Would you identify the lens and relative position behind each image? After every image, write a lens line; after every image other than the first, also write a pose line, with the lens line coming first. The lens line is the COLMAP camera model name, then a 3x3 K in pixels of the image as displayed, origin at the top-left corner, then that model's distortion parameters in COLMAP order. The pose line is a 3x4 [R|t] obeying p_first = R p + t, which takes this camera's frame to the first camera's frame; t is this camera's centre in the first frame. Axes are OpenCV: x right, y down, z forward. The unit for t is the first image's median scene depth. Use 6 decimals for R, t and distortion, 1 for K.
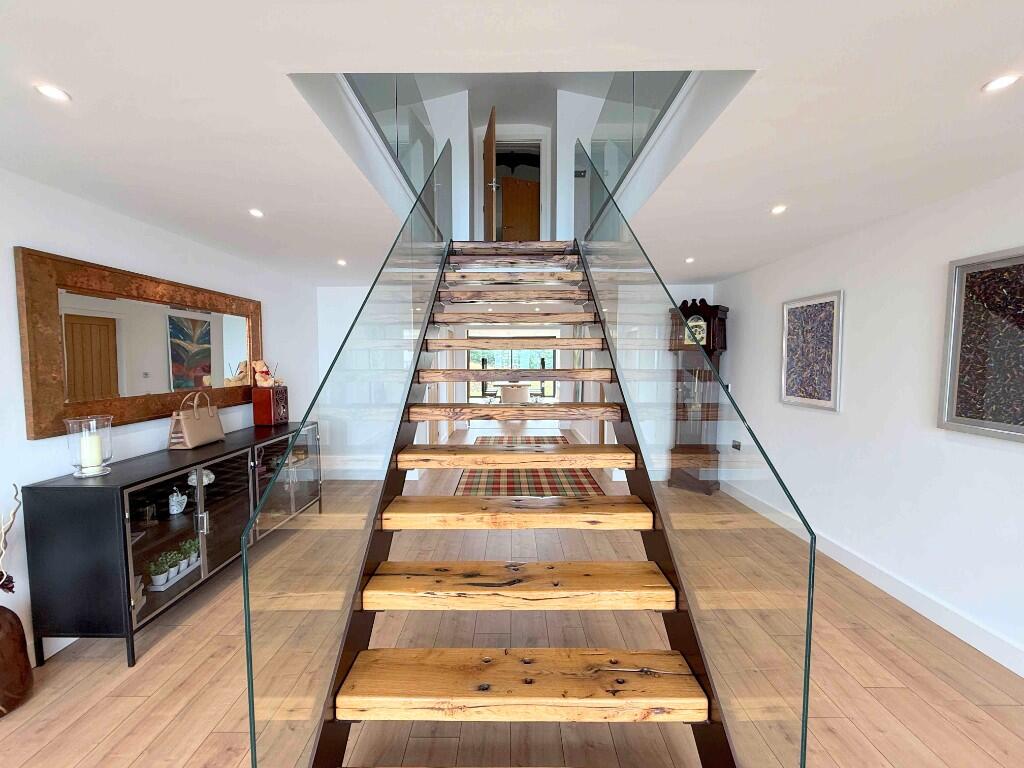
lens RADIAL K [[407.4, 0, 512.0], [0, 407.4, 384.0], [0, 0, 1]] dist [-0.000035, -0.000082]
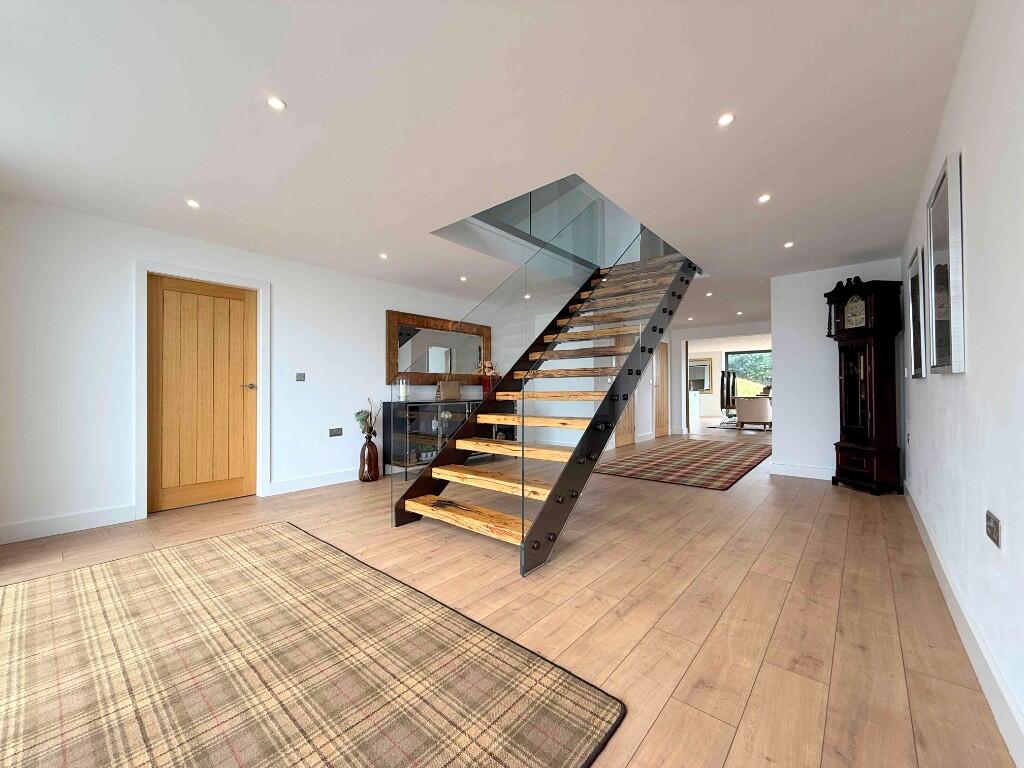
lens RADIAL K [[407.4, 0, 512.0], [0, 407.4, 384.0], [0, 0, 1]] dist [-0.000035, -0.000082]
pose [[0.763365, -0.011175, -0.645871, 0.761499], [-0.034266, 0.997742, -0.057763, 0.184527], [0.645058, 0.066225, 0.761258, -0.305460]]
